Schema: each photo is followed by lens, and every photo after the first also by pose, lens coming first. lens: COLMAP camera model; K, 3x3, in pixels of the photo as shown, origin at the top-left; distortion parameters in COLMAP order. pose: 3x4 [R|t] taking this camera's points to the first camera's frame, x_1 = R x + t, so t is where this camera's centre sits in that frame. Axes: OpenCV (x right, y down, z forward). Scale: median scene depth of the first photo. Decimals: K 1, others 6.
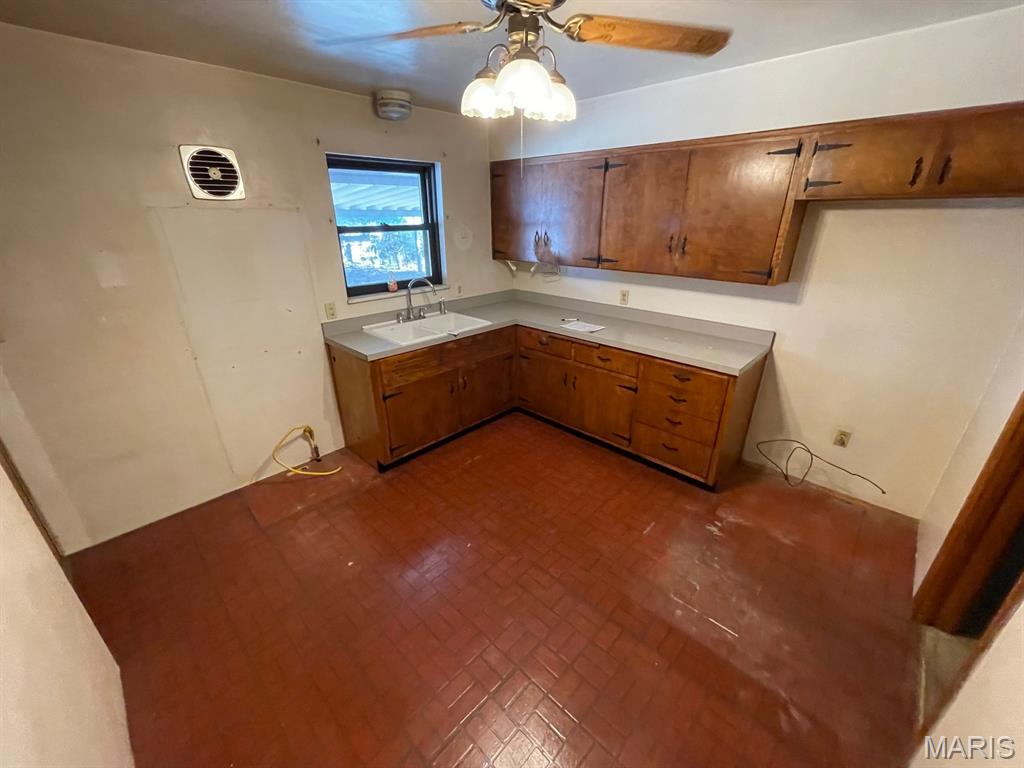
lens RADIAL K [[413.0, 0, 510.9], [0, 413.0, 386.1], [0, 0, 1]] dist [-0.003036, 0.001669]
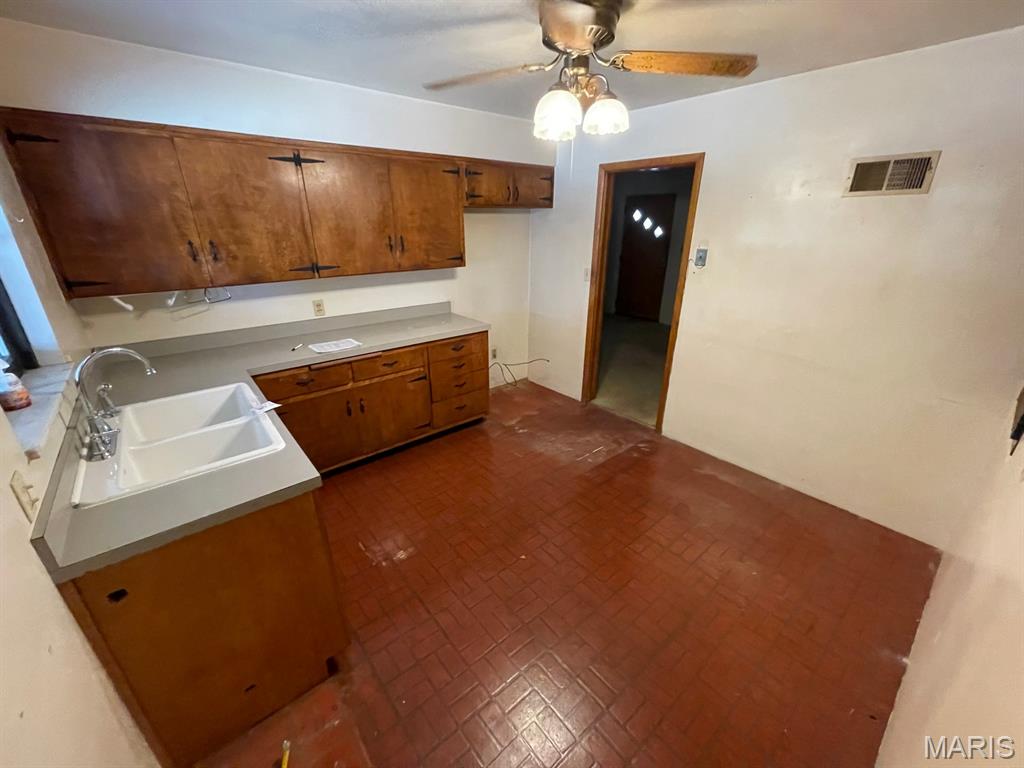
lens RADIAL K [[413.0, 0, 511.1], [0, 413.0, 386.1], [0, 0, 1]] dist [-0.003036, 0.001669]
pose [[0.109843, -0.372370, 0.921561, -0.680531], [0.380510, 0.872294, 0.307109, -0.216905], [-0.918230, 0.316929, 0.237506, 0.539136]]
